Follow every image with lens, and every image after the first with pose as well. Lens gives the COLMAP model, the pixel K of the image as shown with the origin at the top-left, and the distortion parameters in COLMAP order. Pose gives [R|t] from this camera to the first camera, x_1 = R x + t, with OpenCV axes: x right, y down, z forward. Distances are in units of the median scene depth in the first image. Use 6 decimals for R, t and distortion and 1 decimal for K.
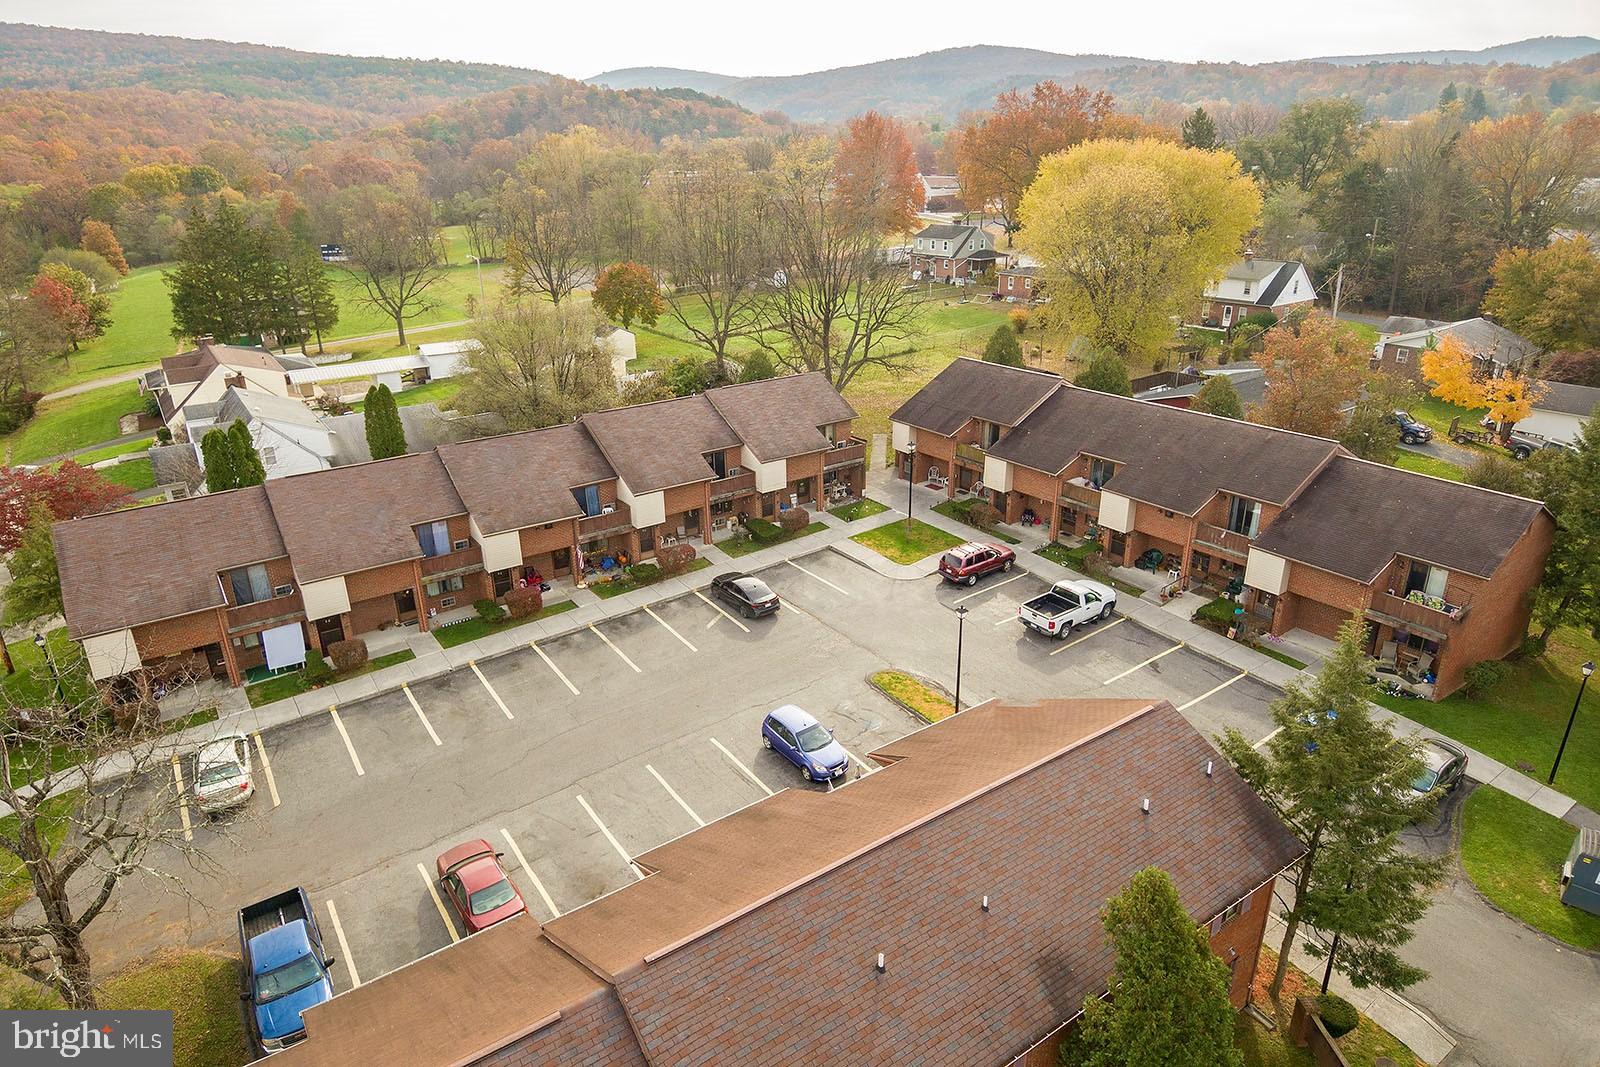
lens RADIAL K [[961.6, 0, 781.8], [0, 961.6, 473.5], [0, 0, 1]] dist [0.094489, -0.124795]
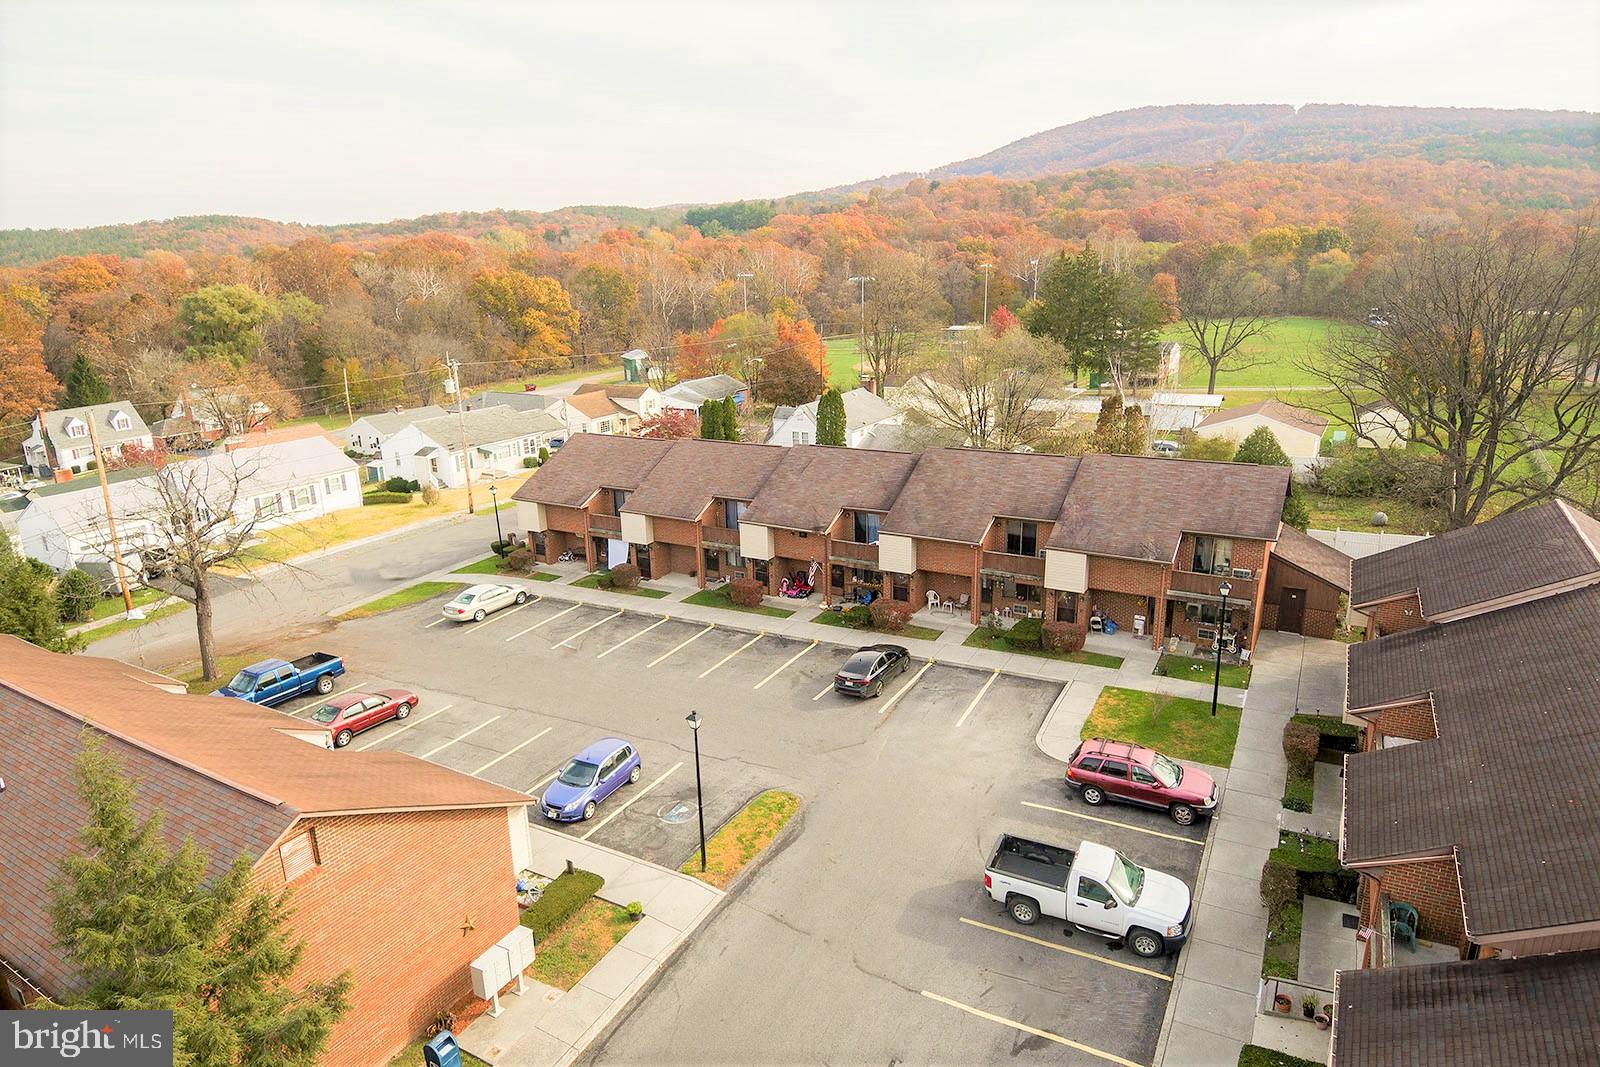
lens RADIAL K [[961.6, 0, 781.8], [0, 961.6, 473.5], [0, 0, 1]] dist [0.094489, -0.124795]
pose [[0.438703, 0.205841, -0.874740, 0.661079], [-0.264047, 0.959970, 0.093471, -0.101591], [0.858964, 0.189967, 0.475493, 0.526440]]
